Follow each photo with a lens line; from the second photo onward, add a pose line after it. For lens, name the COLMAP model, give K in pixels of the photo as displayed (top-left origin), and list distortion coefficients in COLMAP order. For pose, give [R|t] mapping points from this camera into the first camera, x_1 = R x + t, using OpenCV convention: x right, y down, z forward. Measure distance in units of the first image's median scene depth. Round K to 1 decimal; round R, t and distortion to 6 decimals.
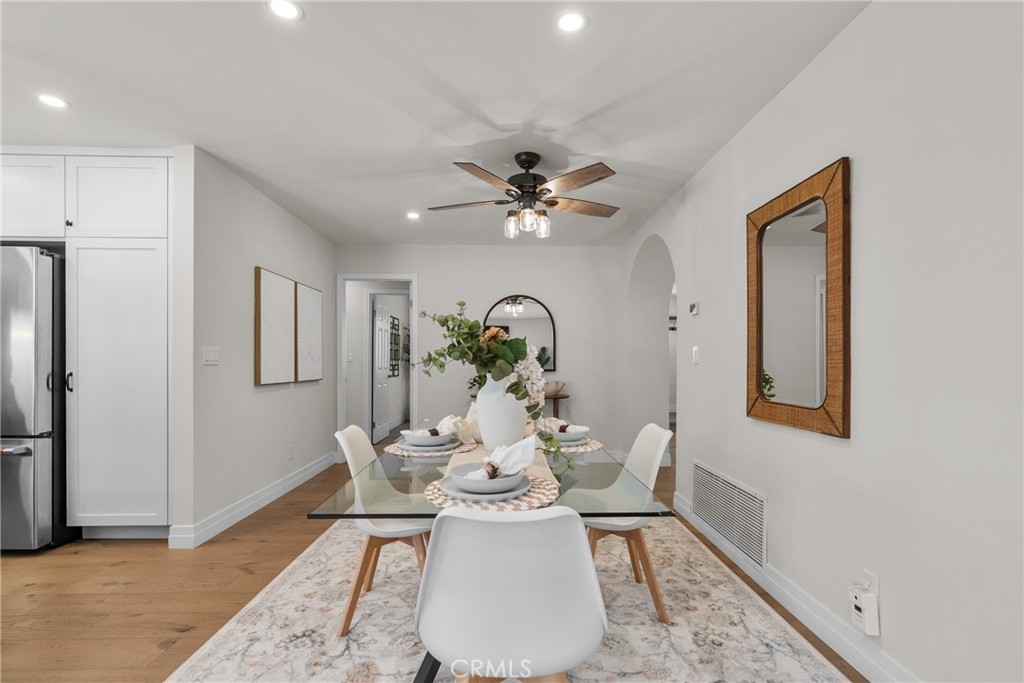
lens RADIAL K [[471.9, 0, 518.2], [0, 471.9, 361.6], [0, 0, 1]] dist [-0.004227, -0.000264]
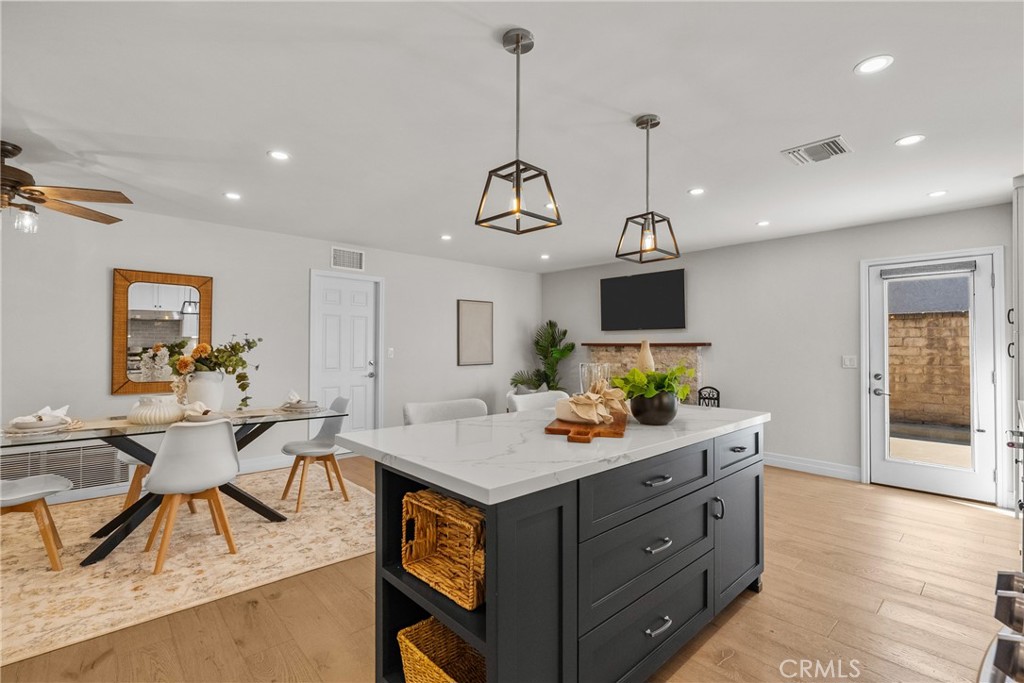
lens RADIAL K [[471.9, 0, 514.2], [0, 471.9, 341.8], [0, 0, 1]] dist [-0.004227, -0.000264]
pose [[-0.658239, 0.006081, 0.752785, -1.550457], [0.001726, 0.999977, -0.006568, -0.047746], [-0.752807, -0.003024, -0.658234, 0.989407]]
